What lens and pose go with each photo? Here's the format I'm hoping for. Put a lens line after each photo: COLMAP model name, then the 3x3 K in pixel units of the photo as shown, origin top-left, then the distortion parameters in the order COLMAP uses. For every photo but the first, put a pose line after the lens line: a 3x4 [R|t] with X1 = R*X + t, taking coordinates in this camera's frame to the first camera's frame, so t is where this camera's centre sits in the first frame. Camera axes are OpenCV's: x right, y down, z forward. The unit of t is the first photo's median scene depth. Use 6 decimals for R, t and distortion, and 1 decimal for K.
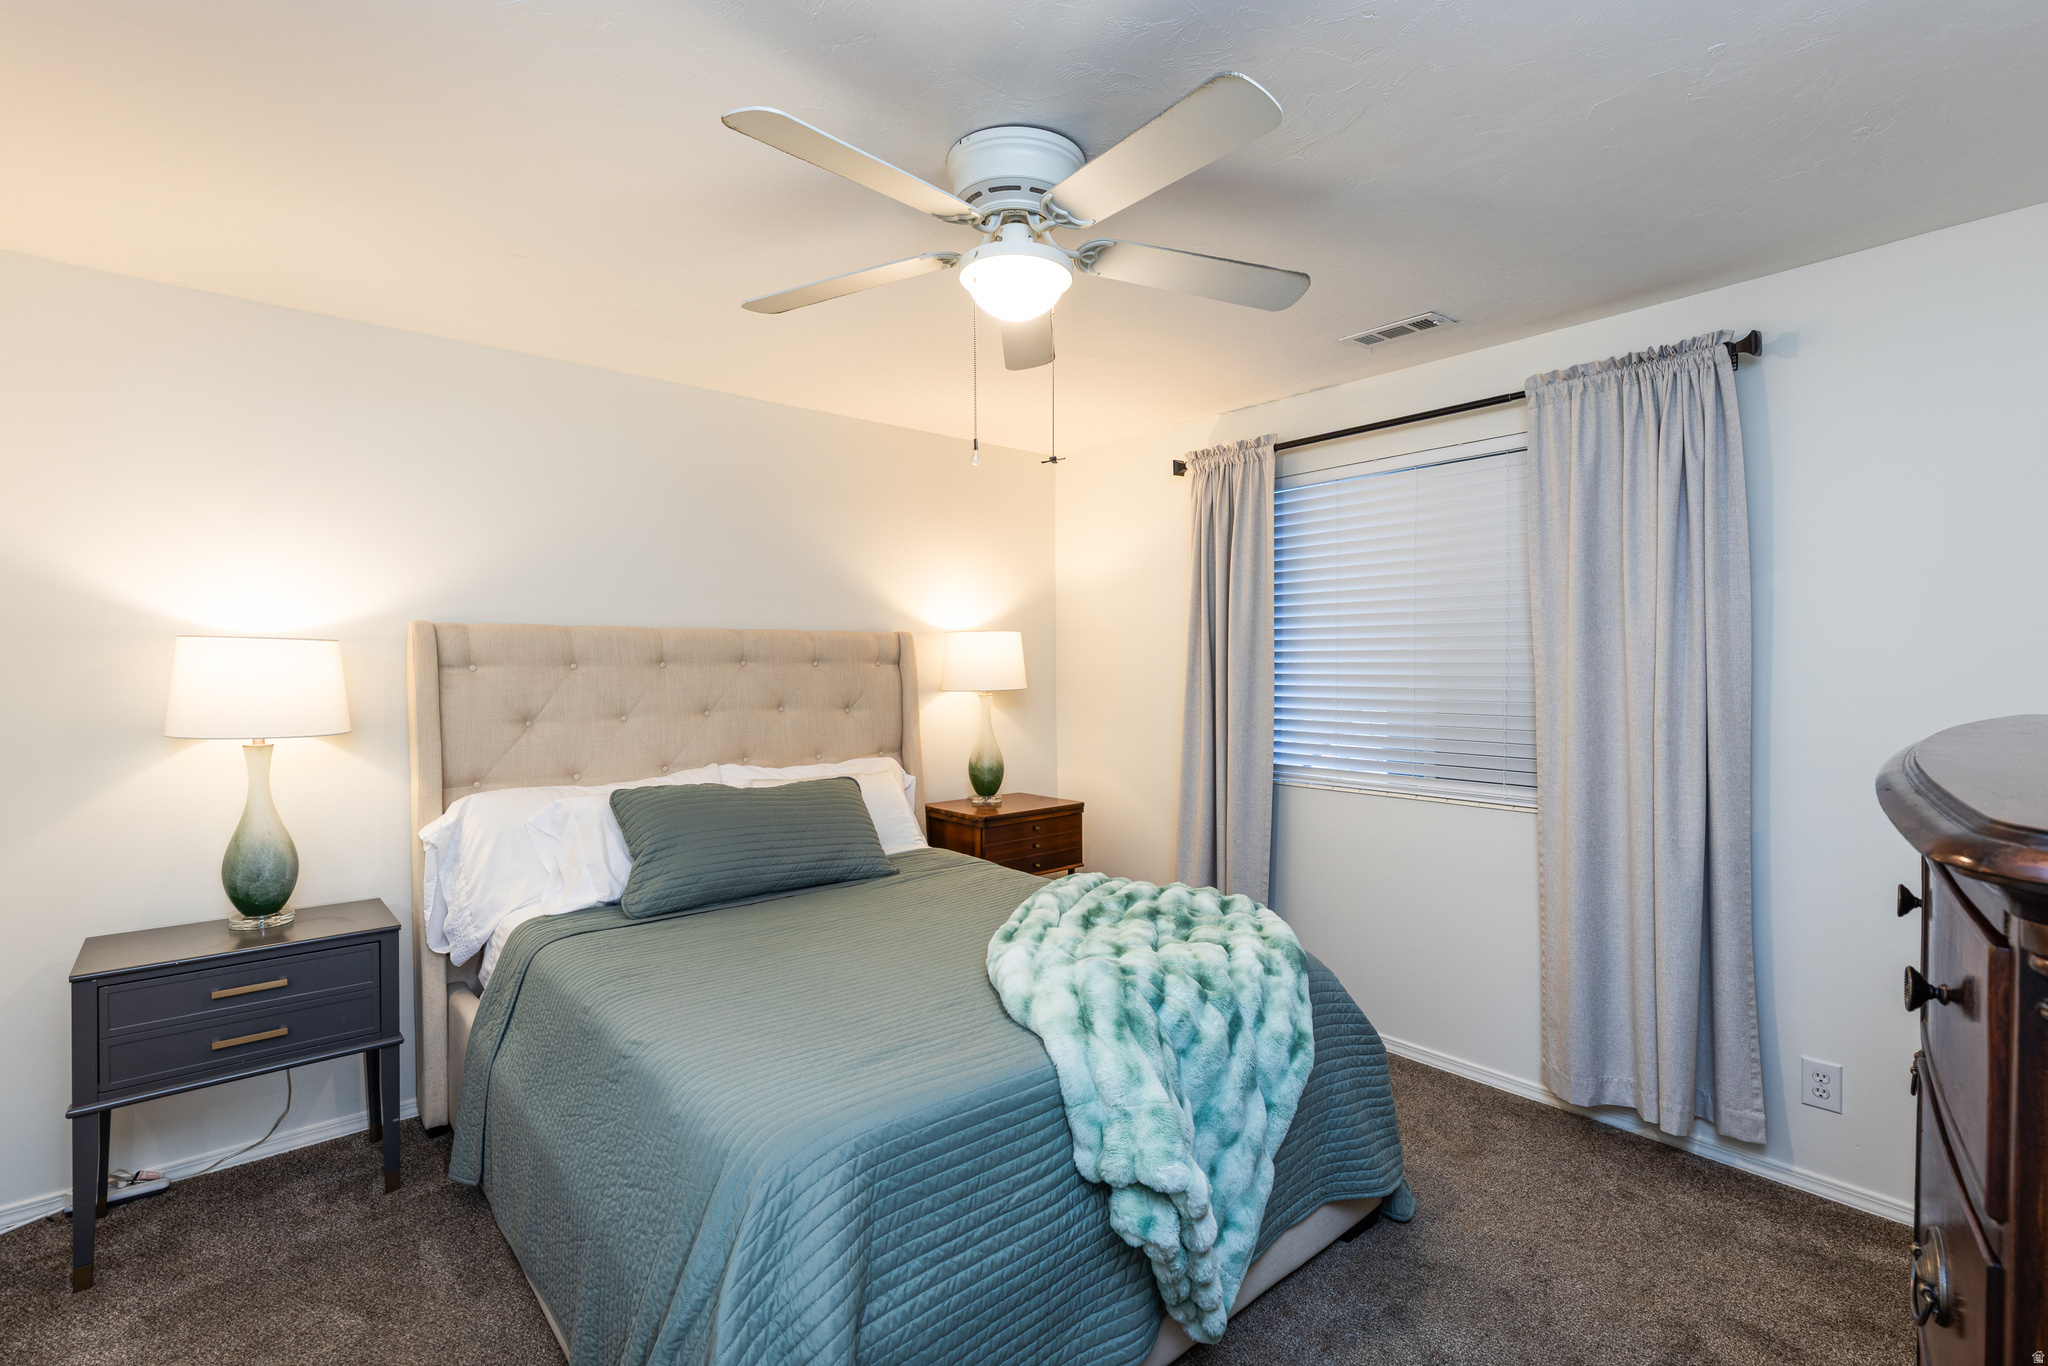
lens RADIAL K [[934.9, 0, 1018.3], [0, 934.9, 678.1], [0, 0, 1]] dist [-0.000198, -0.000250]
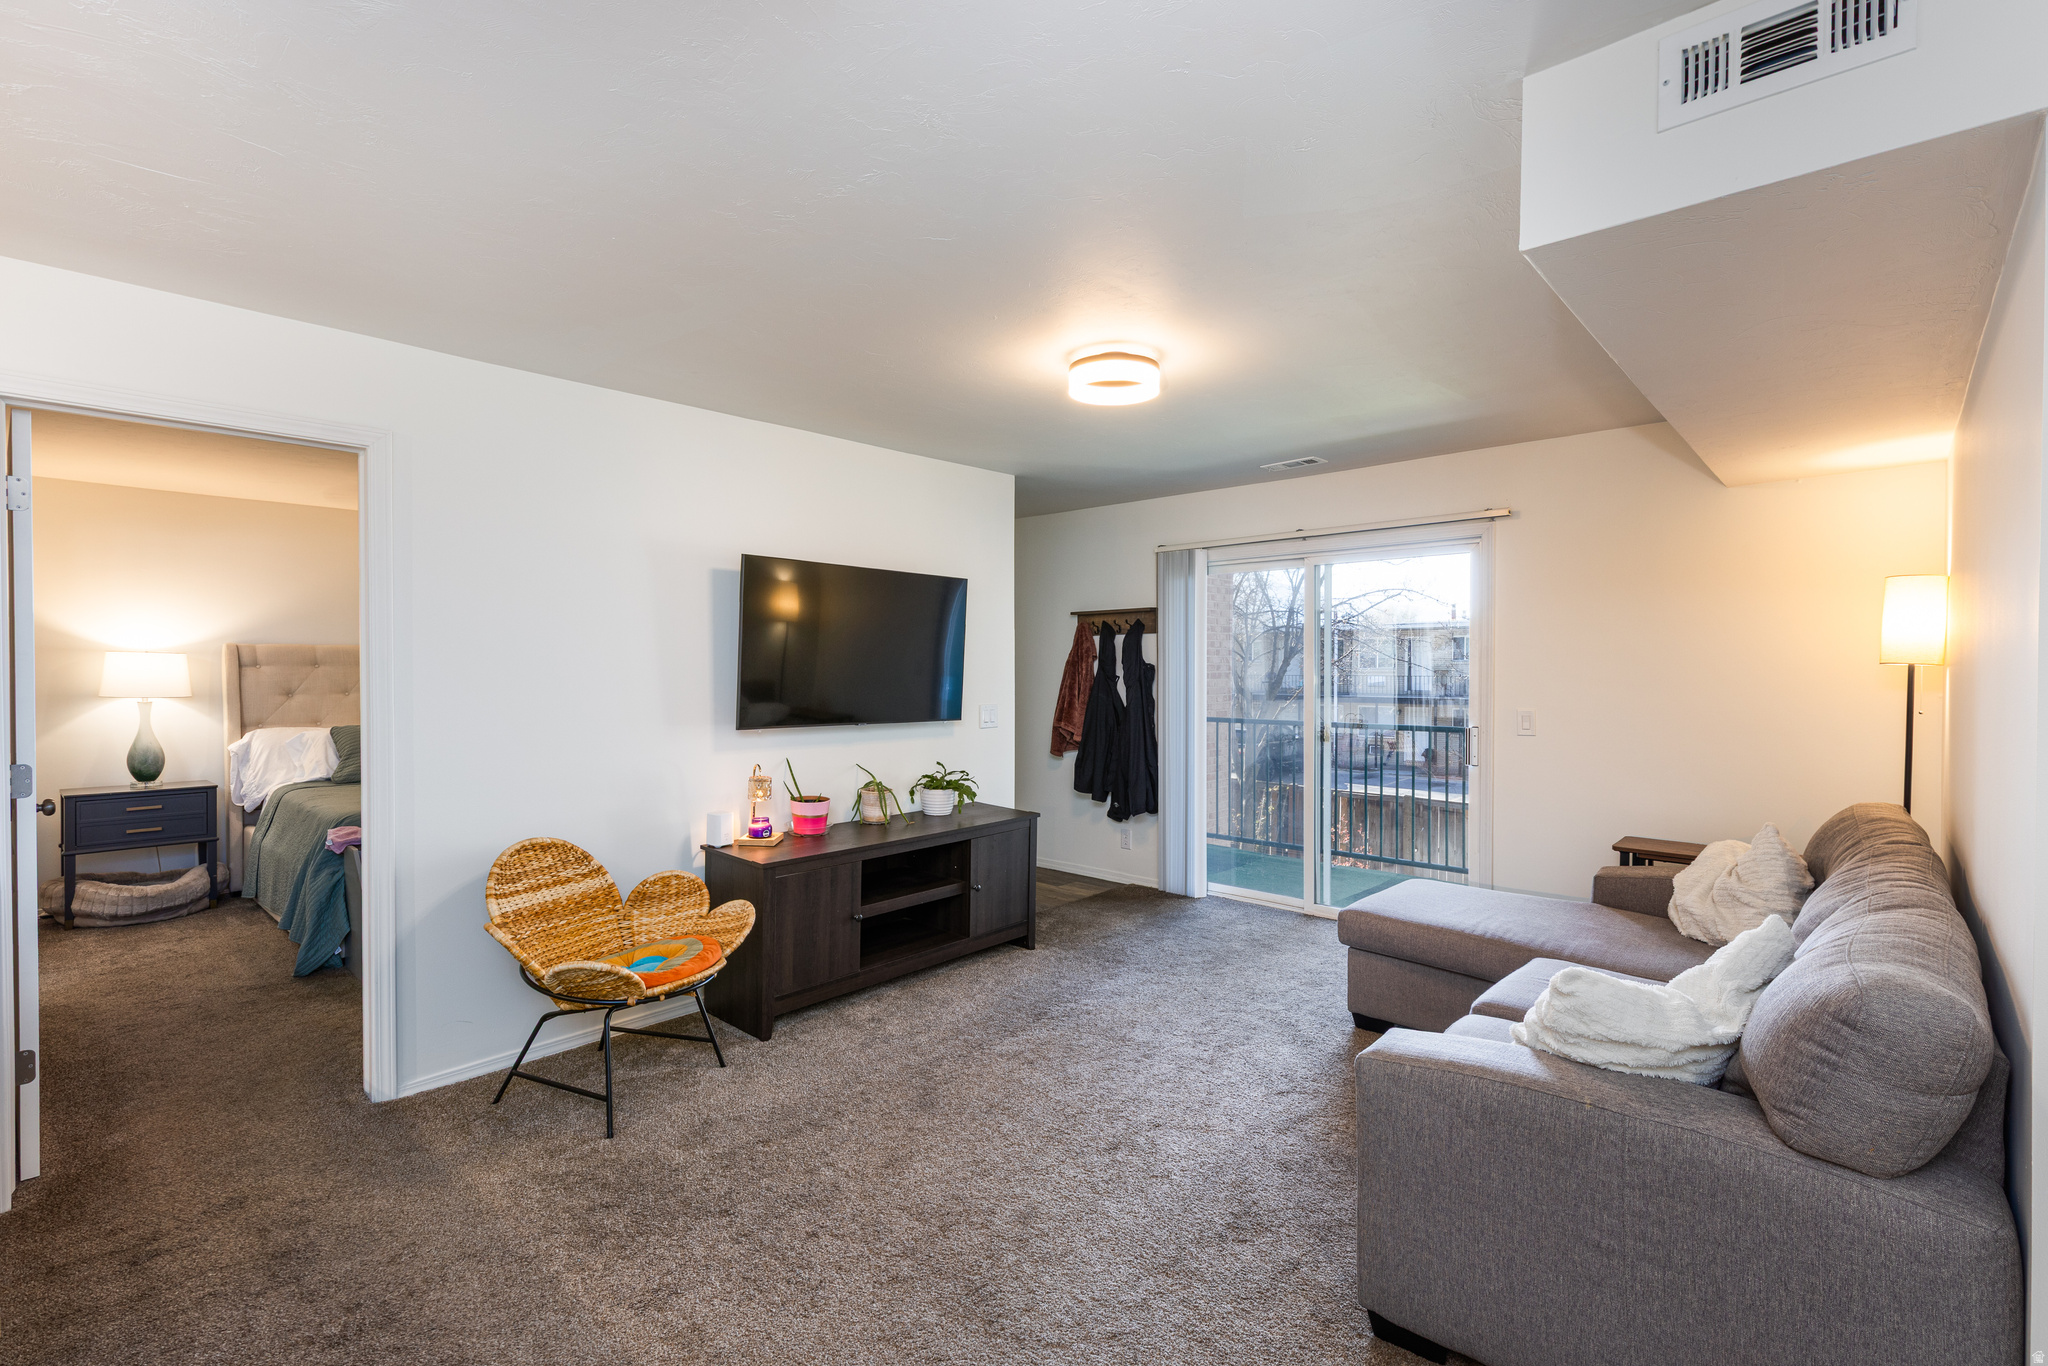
lens RADIAL K [[934.9, 0, 1029.6], [0, 934.9, 678.0], [0, 0, 1]] dist [-0.000198, -0.000250]
pose [[0.991223, 0.009663, 0.131850, 0.824764], [-0.009494, 0.999953, -0.001908, 0.001490], [-0.131862, 0.000640, 0.991268, -1.255437]]
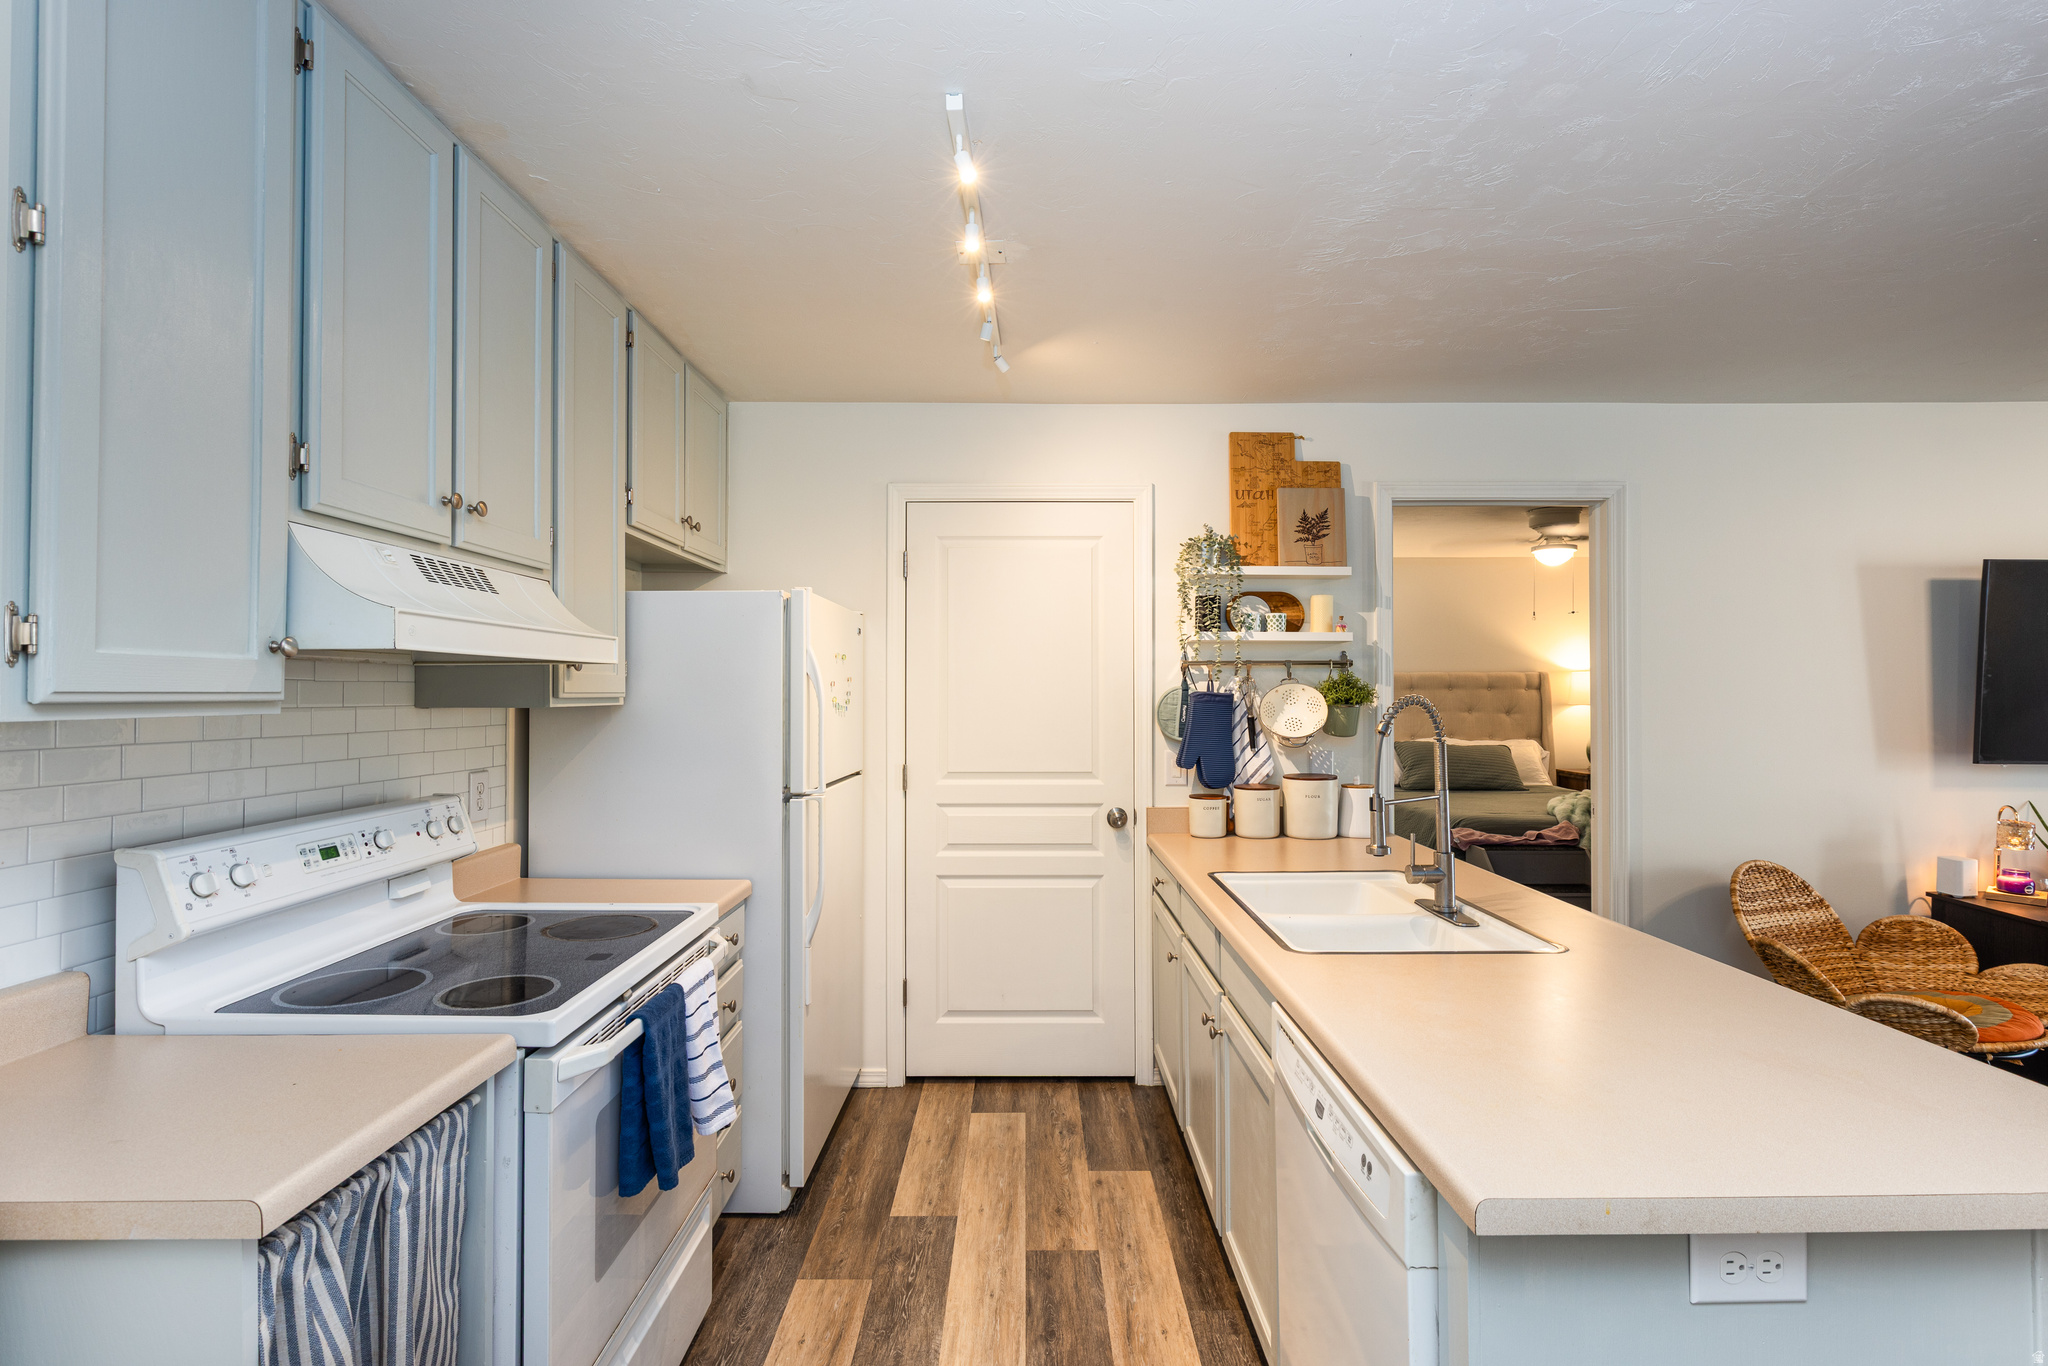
lens RADIAL K [[961.5, 0, 1030.5], [0, 961.5, 682.1], [0, 0, 1]] dist [-0.001436, -0.000084]
pose [[0.772744, 0.006736, -0.634682, 0.419519], [-0.017082, 0.999802, -0.010187, 0.009039], [0.634488, 0.018714, 0.772706, -1.538878]]
